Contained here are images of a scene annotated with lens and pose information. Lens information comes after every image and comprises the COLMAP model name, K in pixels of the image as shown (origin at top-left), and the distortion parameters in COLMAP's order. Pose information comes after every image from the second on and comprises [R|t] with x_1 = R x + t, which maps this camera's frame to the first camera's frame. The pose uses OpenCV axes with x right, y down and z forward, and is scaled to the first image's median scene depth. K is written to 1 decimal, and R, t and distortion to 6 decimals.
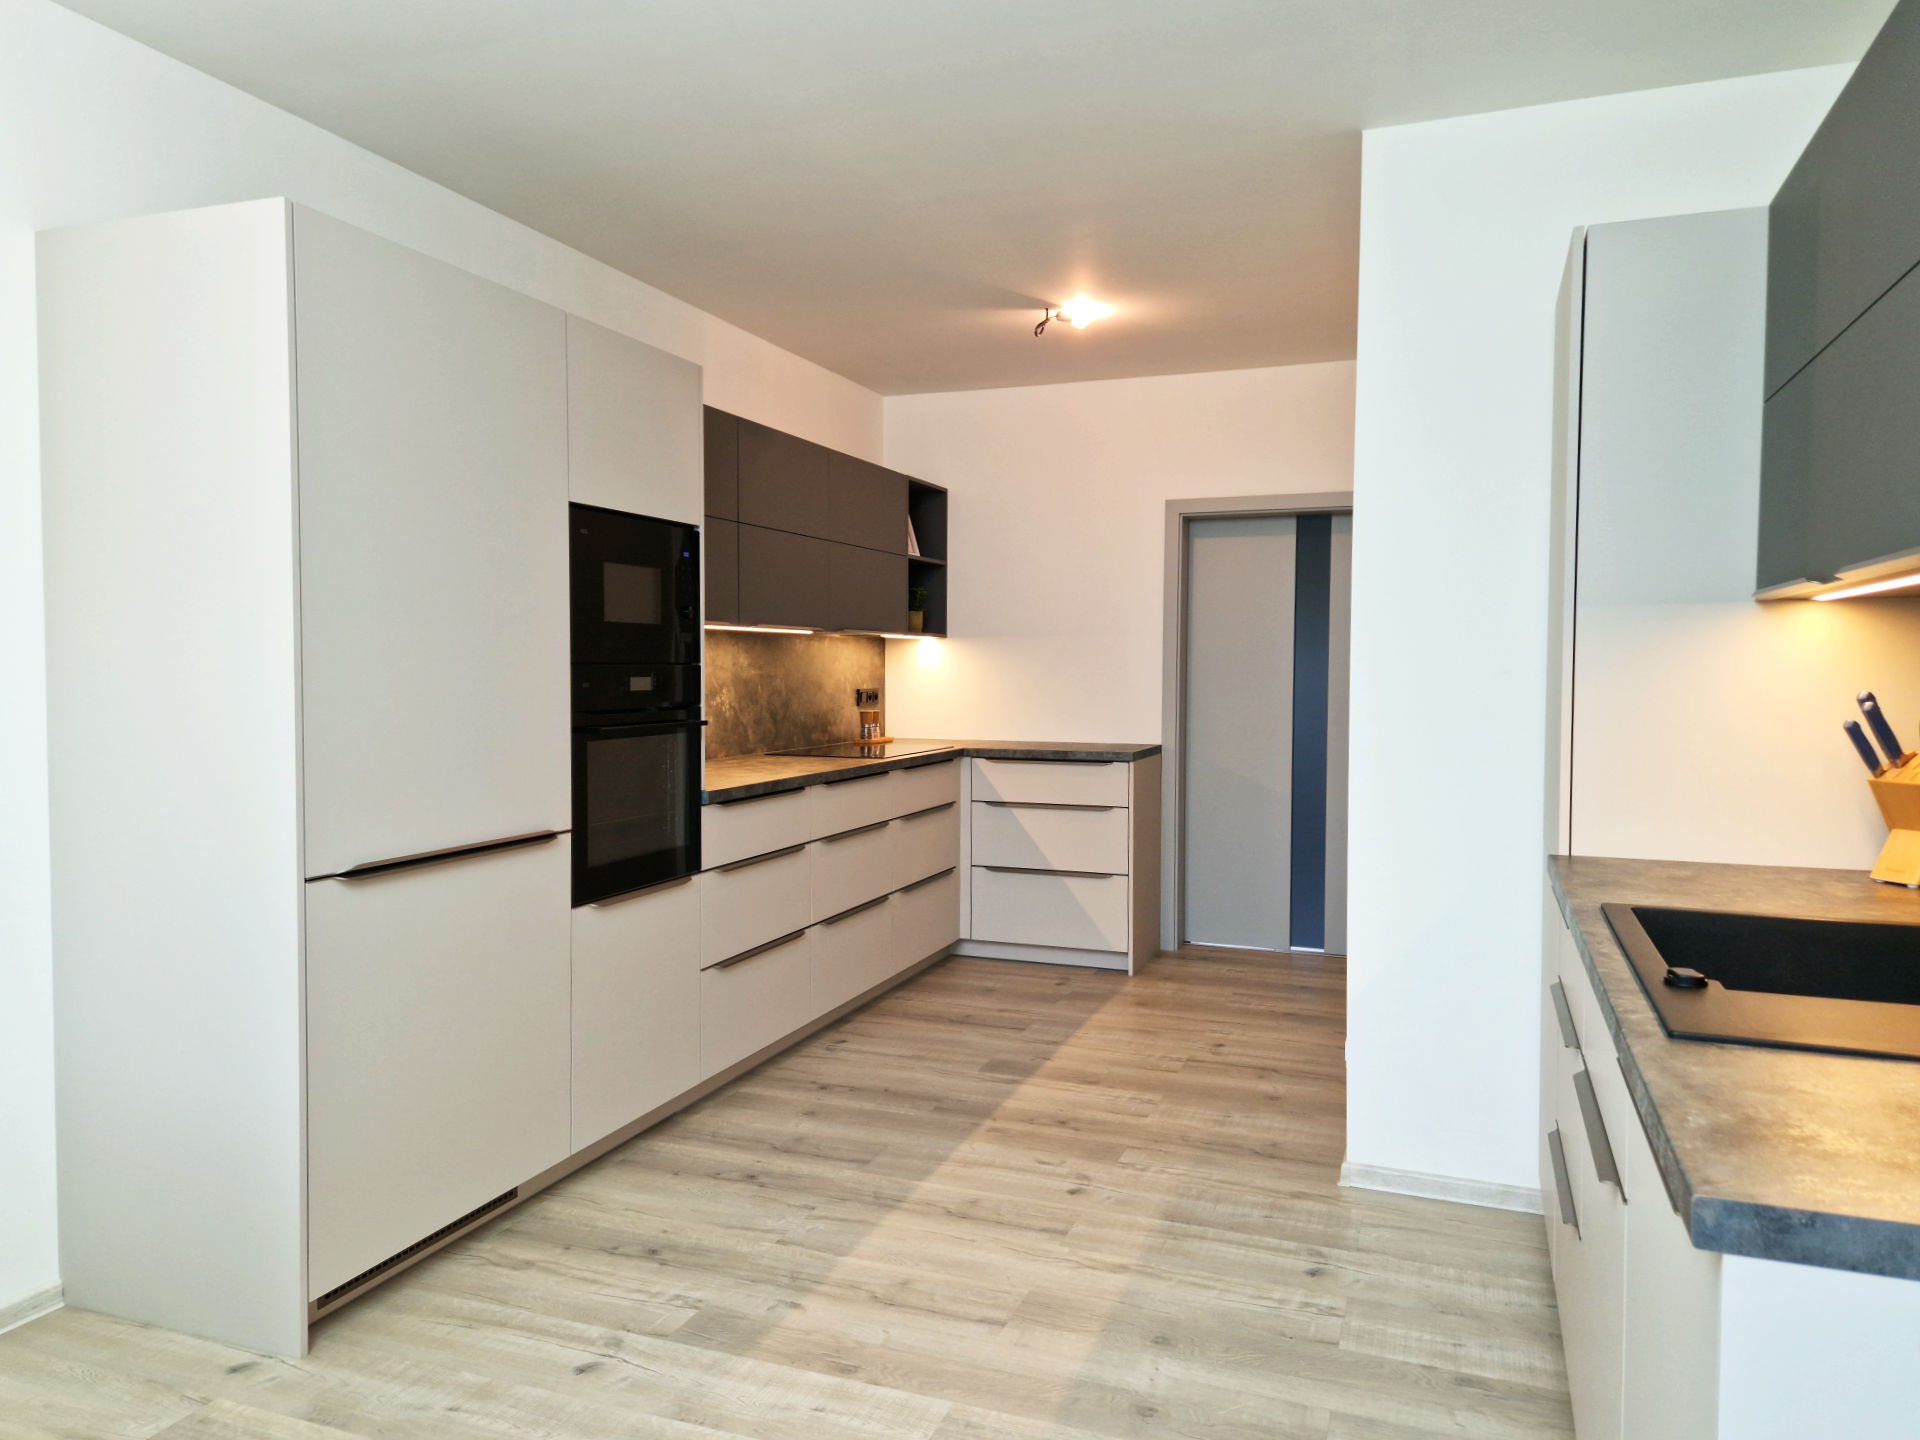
lens RADIAL K [[1330.3, 0, 910.4], [0, 1330.3, 724.4], [0, 0, 1]] dist [0.071595, -0.058429]
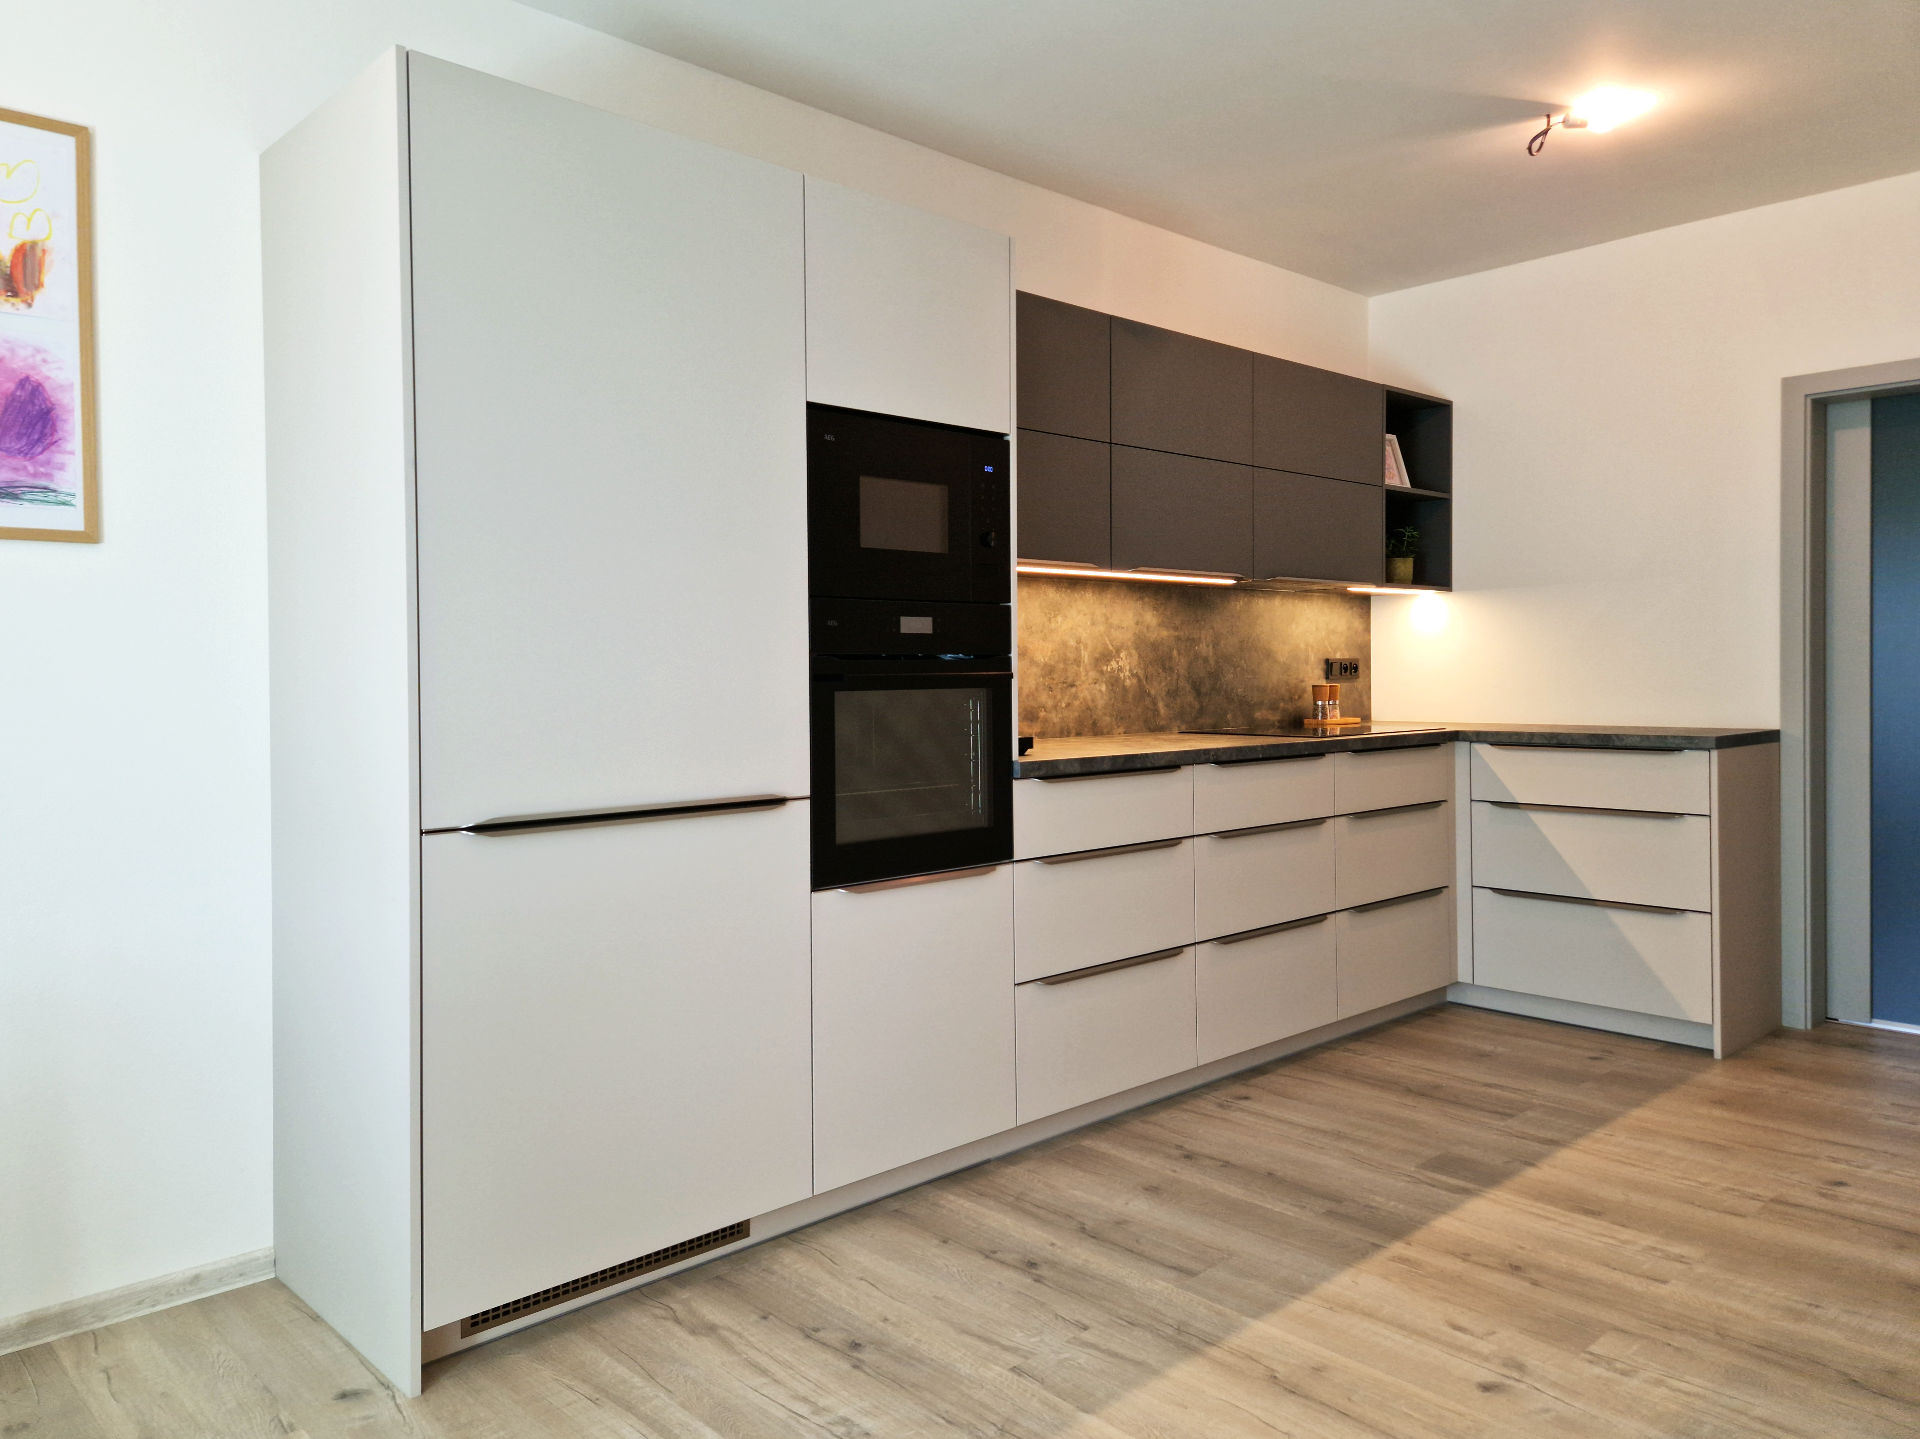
lens RADIAL K [[1330.3, 0, 892.8], [0, 1330.3, 694.2], [0, 0, 1]] dist [0.071595, -0.058429]
pose [[0.894888, -0.004495, -0.446267, 0.130610], [-0.009189, 0.999552, -0.028495, 0.031034], [0.446196, 0.029600, 0.894446, 0.232416]]
